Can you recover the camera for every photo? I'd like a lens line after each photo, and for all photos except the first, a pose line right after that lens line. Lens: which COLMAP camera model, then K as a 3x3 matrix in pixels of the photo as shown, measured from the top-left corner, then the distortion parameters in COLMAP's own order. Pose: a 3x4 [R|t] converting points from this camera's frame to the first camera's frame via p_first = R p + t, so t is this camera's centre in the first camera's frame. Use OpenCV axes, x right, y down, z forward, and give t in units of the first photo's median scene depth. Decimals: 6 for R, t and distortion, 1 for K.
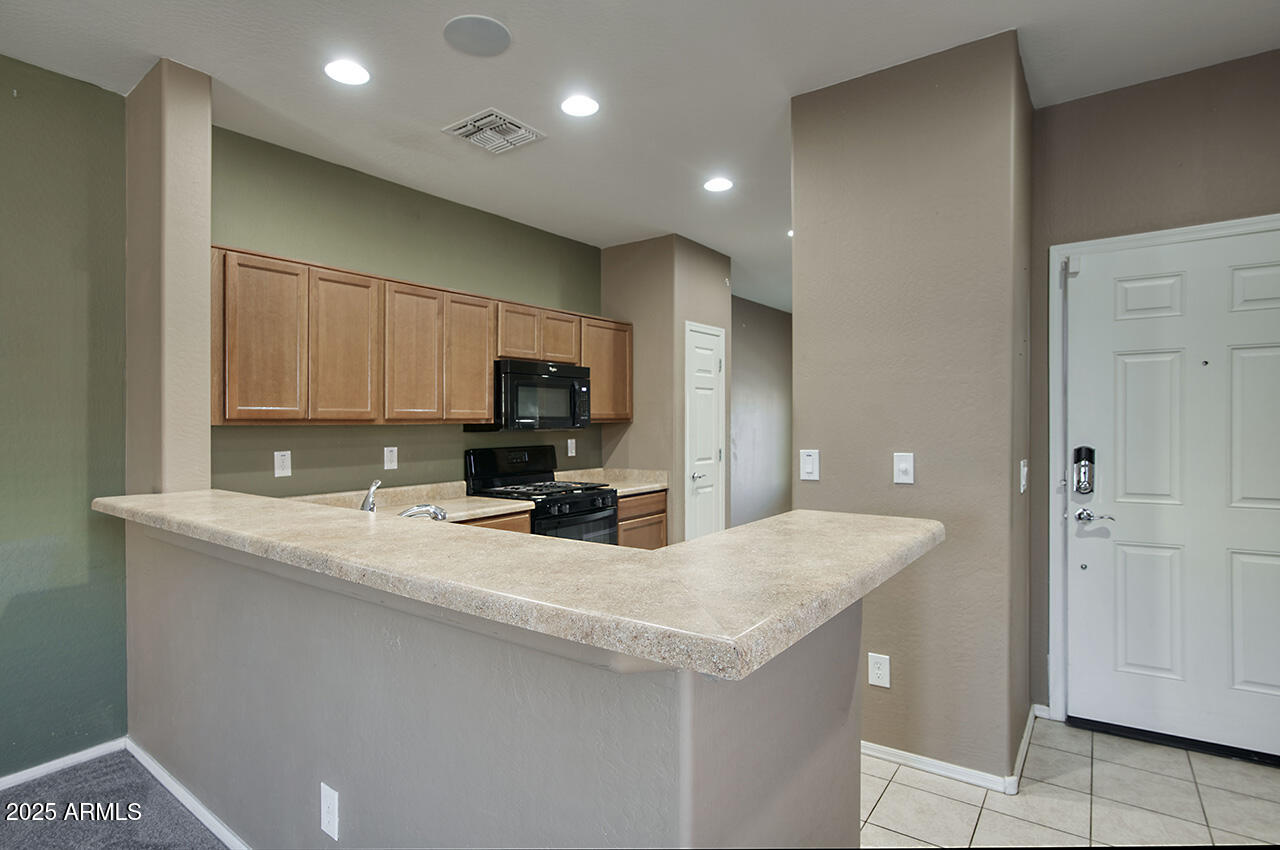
lens RADIAL K [[649.0, 0, 607.1], [0, 649.0, 429.4], [0, 0, 1]] dist [0.008827, 0.001853]
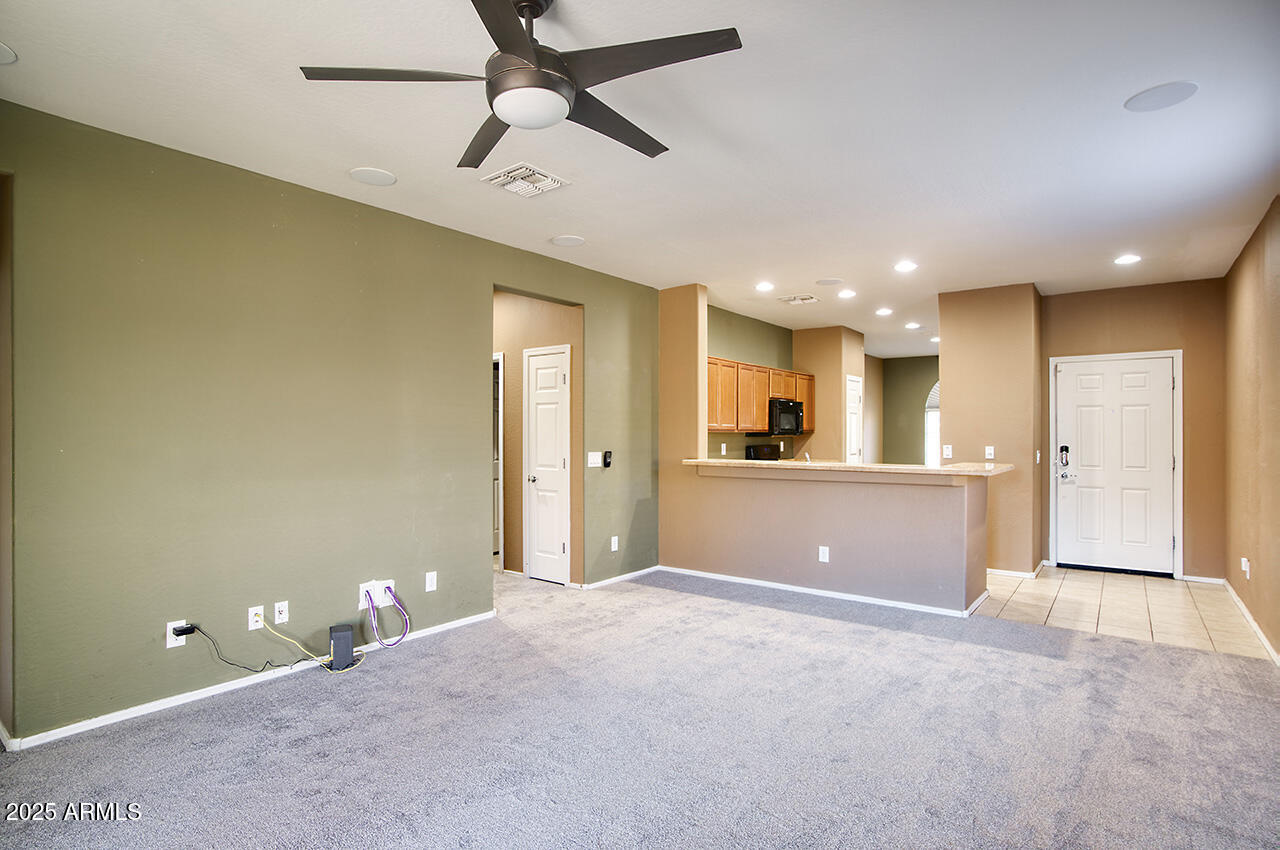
lens RADIAL K [[649.0, 0, 640.8], [0, 649.0, 426.7], [0, 0, 1]] dist [0.008827, 0.001853]
pose [[0.999690, 0.010829, 0.022429, -0.802968], [-0.010412, 0.999773, -0.018607, 0.019138], [-0.022625, 0.018368, 0.999575, -1.247952]]
